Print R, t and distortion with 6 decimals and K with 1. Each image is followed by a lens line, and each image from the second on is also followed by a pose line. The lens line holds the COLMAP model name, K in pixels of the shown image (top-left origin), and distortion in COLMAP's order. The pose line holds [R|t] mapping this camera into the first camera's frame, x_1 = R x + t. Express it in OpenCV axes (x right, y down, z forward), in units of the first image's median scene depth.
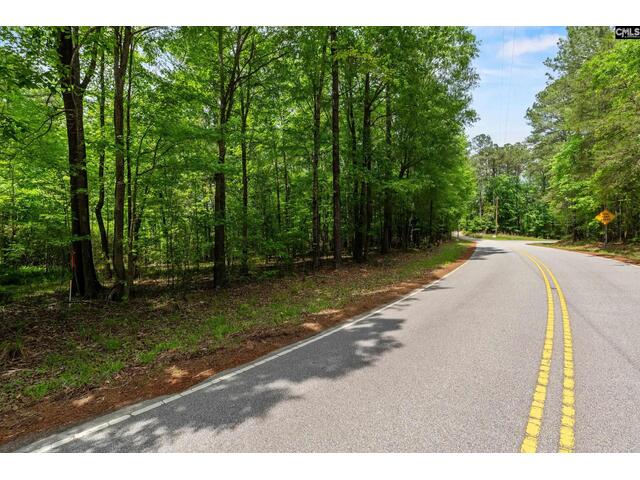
lens RADIAL K [[295.4, 0, 320.0], [0, 295.4, 239.4], [0, 0, 1]] dist [0.001410, 0.000212]
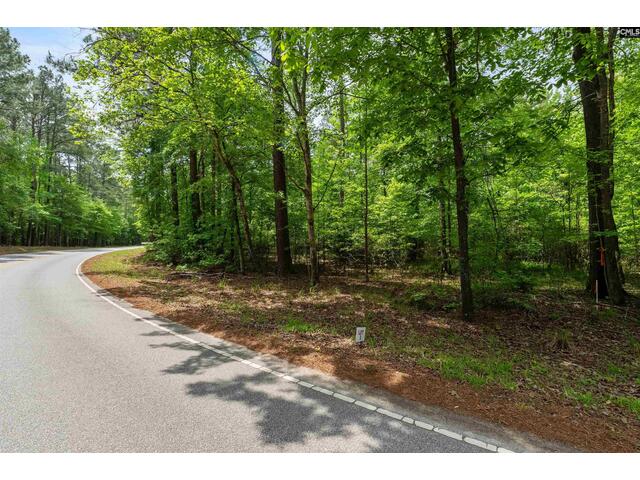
lens RADIAL K [[295.4, 0, 319.8], [0, 295.4, 238.8], [0, 0, 1]] dist [0.001410, 0.000212]
pose [[0.213493, 0.005831, -0.976927, -0.115999], [-0.007740, 0.999961, 0.004277, 0.012569], [0.976914, 0.006648, 0.213530, -0.017193]]
